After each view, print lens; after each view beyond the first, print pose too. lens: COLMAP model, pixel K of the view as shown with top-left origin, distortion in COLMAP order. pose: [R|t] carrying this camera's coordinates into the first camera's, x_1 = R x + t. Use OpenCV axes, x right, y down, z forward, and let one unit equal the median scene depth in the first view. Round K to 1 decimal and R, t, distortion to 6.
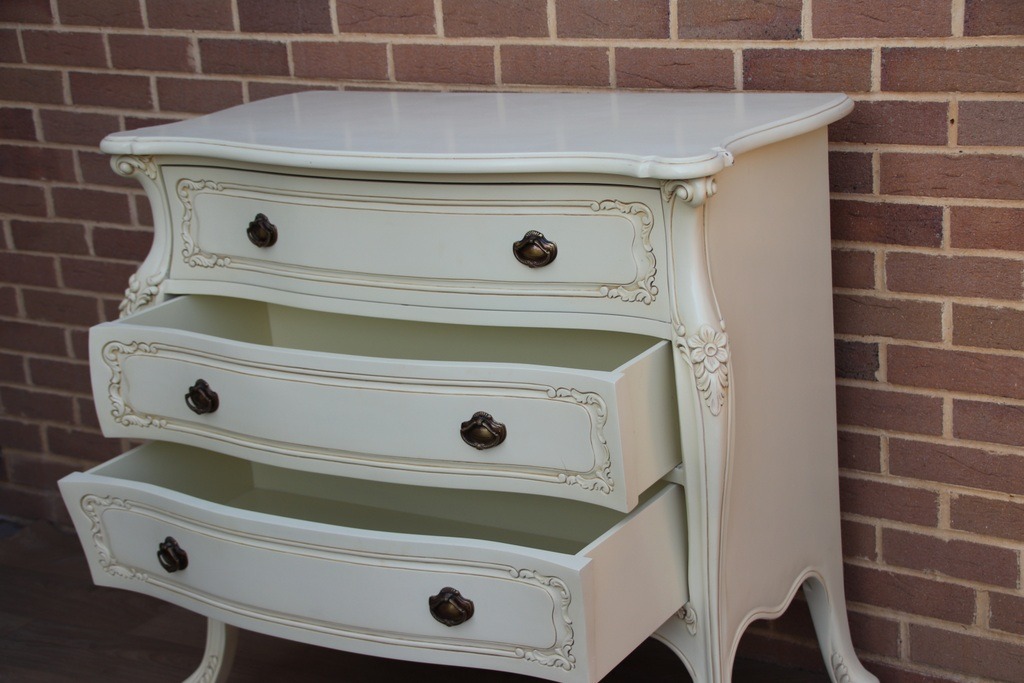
lens RADIAL K [[1821.0, 0, 513.8], [0, 1821.0, 362.8], [0, 0, 1]] dist [0.239477, 0.964909]
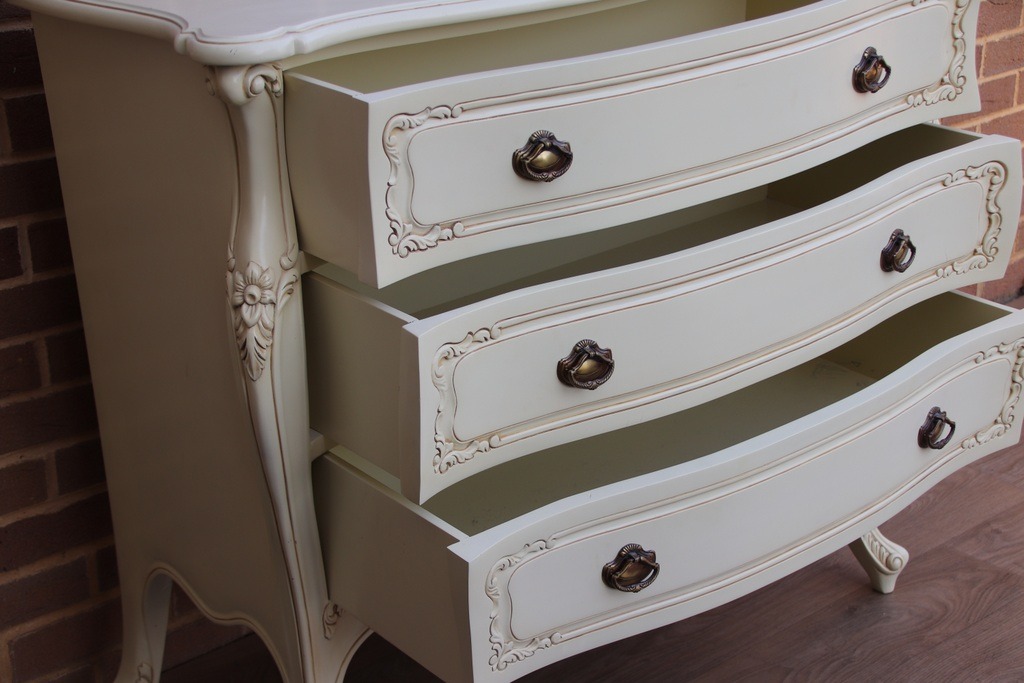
lens RADIAL K [[1772.6, 0, 513.0], [0, 1772.6, 362.1], [0, 0, 1]] dist [0.178633, 0.926706]
pose [[0.295547, -0.299703, 0.907100, -0.750157], [0.282328, 0.934506, 0.216771, -0.124628], [-0.912657, 0.192034, 0.360805, 0.729444]]
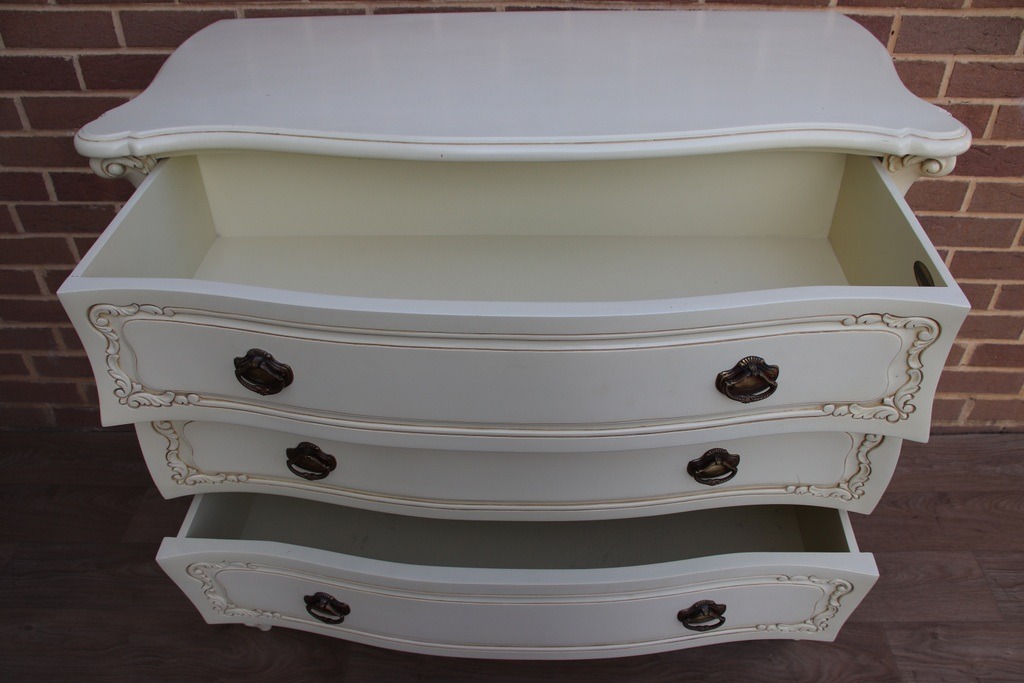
lens RADIAL K [[860.7, 0, 510.4], [0, 860.7, 354.9], [0, 0, 1]] dist [-0.159012, 0.152898]
pose [[0.860515, -0.258103, 0.439201, -0.242176], [0.098697, 0.930281, 0.353321, -0.141369], [-0.499774, -0.260690, 0.825994, 0.601827]]
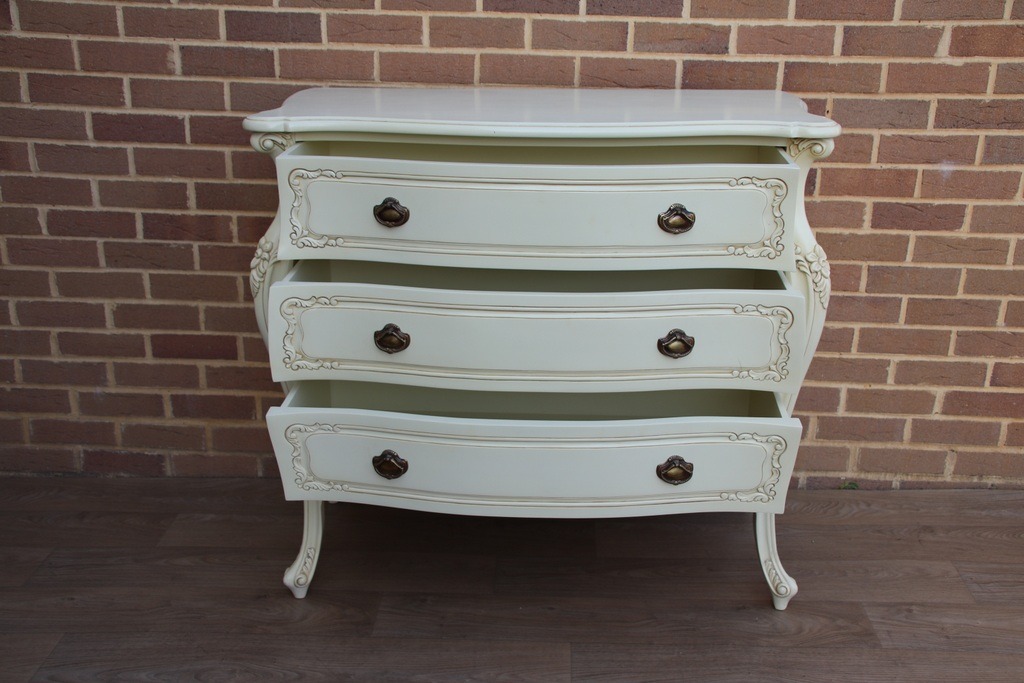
lens RADIAL K [[1141.6, 0, 515.6], [0, 1141.6, 358.0], [0, 0, 1]] dist [-0.036504, 0.360584]
pose [[0.859273, -0.093135, 0.502968, -0.451175], [0.073435, 0.995560, 0.058892, -0.002368], [-0.506219, -0.013669, 0.862297, 0.301107]]
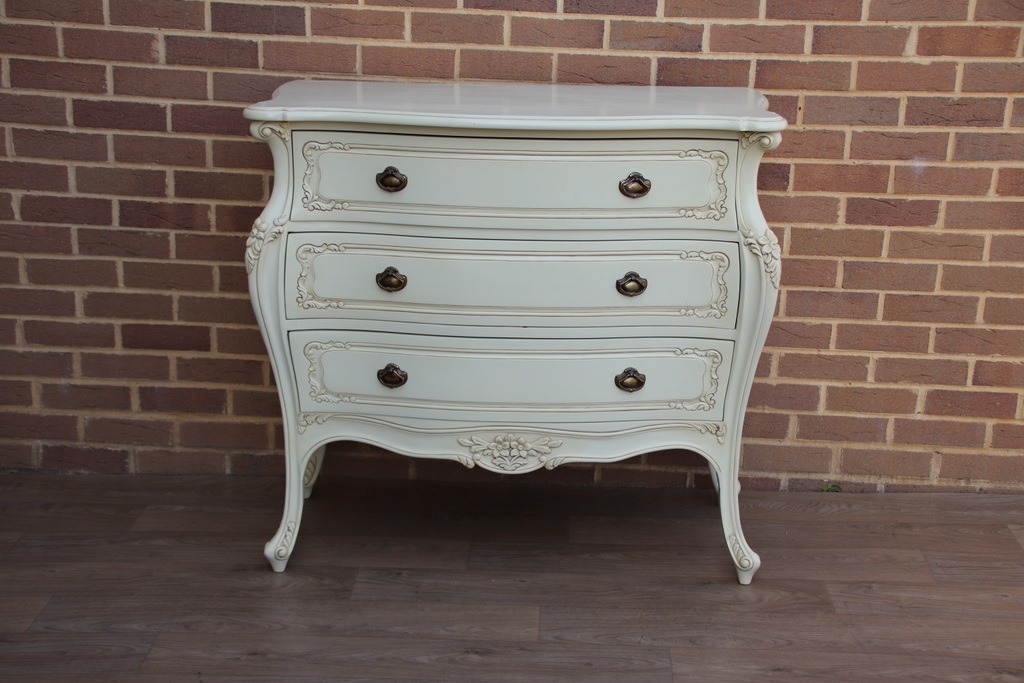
lens RADIAL K [[1628.5, 0, 510.0], [0, 1628.5, 362.2], [0, 0, 1]] dist [0.164486, 0.776497]
pose [[0.857263, -0.054560, 0.511980, -0.656353], [0.062257, 0.998058, 0.002116, 0.061250], [-0.511101, 0.030060, 0.858995, -0.053547]]
